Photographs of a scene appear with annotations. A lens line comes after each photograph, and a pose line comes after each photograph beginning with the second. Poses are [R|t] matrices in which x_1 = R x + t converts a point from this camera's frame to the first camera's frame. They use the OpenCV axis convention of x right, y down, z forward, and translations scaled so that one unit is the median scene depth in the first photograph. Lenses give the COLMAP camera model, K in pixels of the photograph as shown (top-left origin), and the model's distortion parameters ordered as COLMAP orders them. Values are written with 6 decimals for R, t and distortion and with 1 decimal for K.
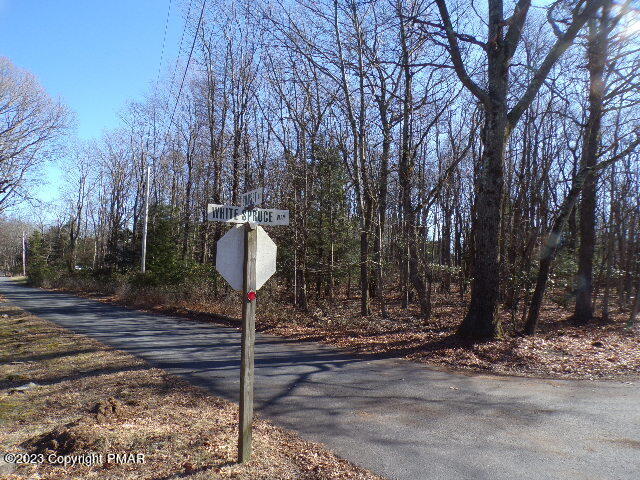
lens RADIAL K [[439.1, 0, 320.0], [0, 439.1, 240.0], [0, 0, 1]] dist [-0.000760, 0.001048]
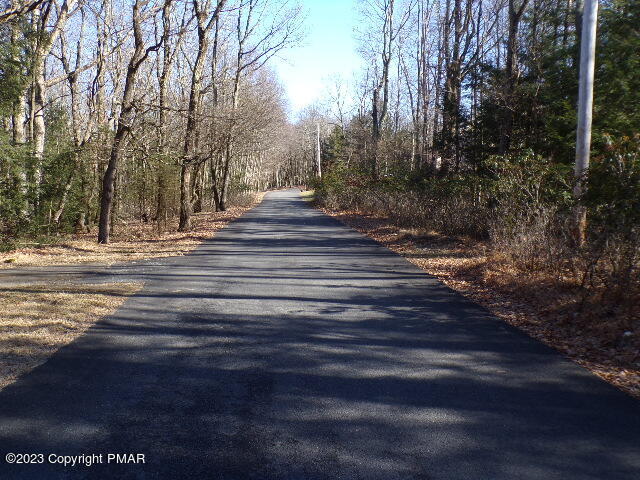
lens RADIAL K [[622.3, 0, 320.0], [0, 622.3, 240.0], [0, 0, 1]] dist [0.014732, 0.012839]
pose [[0.813277, 0.045758, -0.580075, -0.155586], [0.046011, 0.988725, 0.142501, 0.030696], [0.580055, -0.142583, 0.802001, 0.300897]]
